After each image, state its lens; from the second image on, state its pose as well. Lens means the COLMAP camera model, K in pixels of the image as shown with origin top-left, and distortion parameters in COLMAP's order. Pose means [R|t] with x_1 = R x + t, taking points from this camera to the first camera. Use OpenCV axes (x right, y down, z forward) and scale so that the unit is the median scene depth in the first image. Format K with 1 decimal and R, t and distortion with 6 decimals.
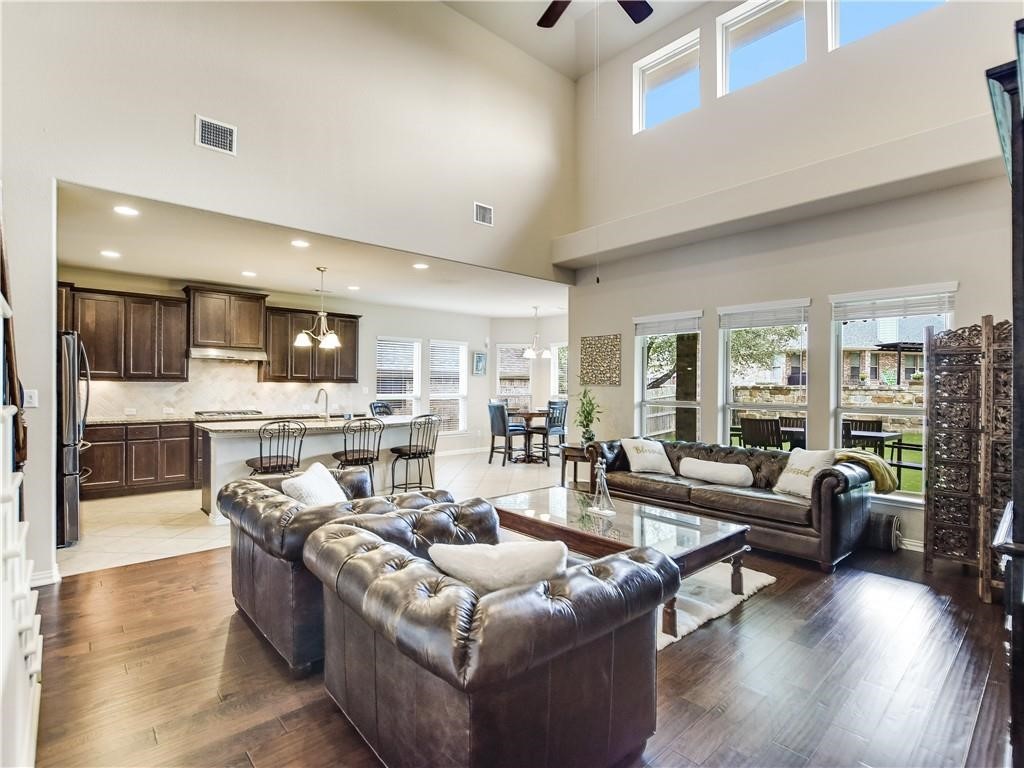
lens RADIAL K [[509.5, 0, 511.4], [0, 509.5, 402.1], [0, 0, 1]] dist [-0.019960, 0.000077]
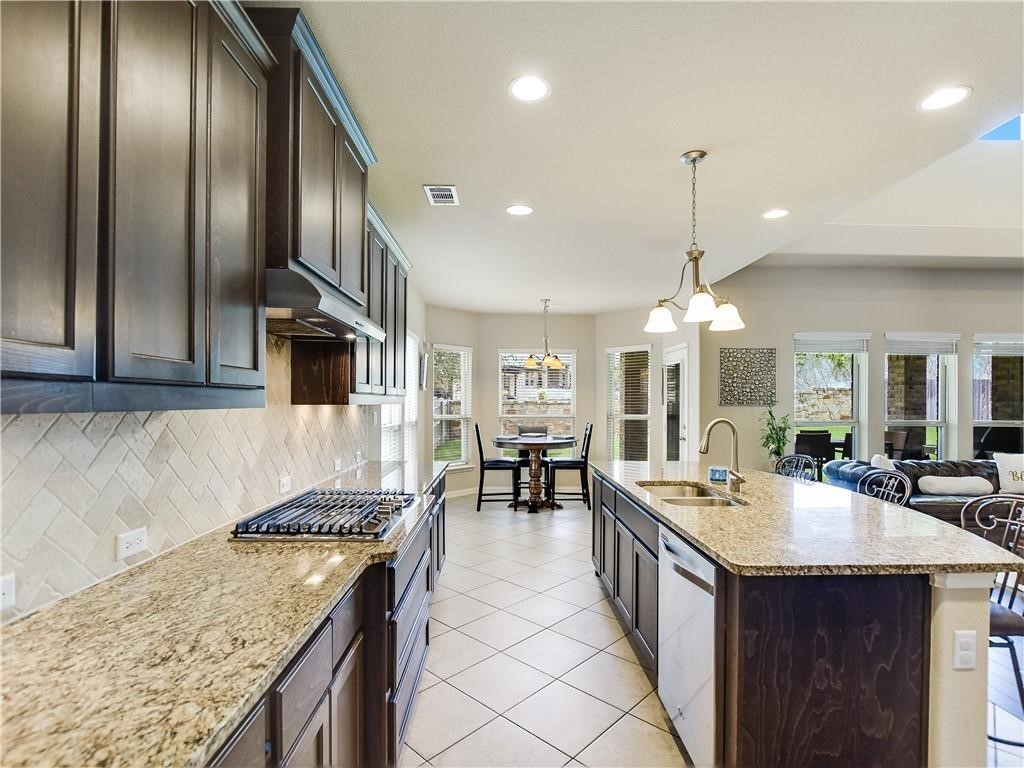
lens RADIAL K [[509.5, 0, 511.4], [0, 509.5, 402.1], [0, 0, 1]] dist [-0.019960, 0.000077]
pose [[0.650281, -0.004961, 0.759677, -0.732267], [0.026276, 0.999527, -0.015965, -0.034807], [-0.759239, 0.030342, 0.650104, 0.730674]]
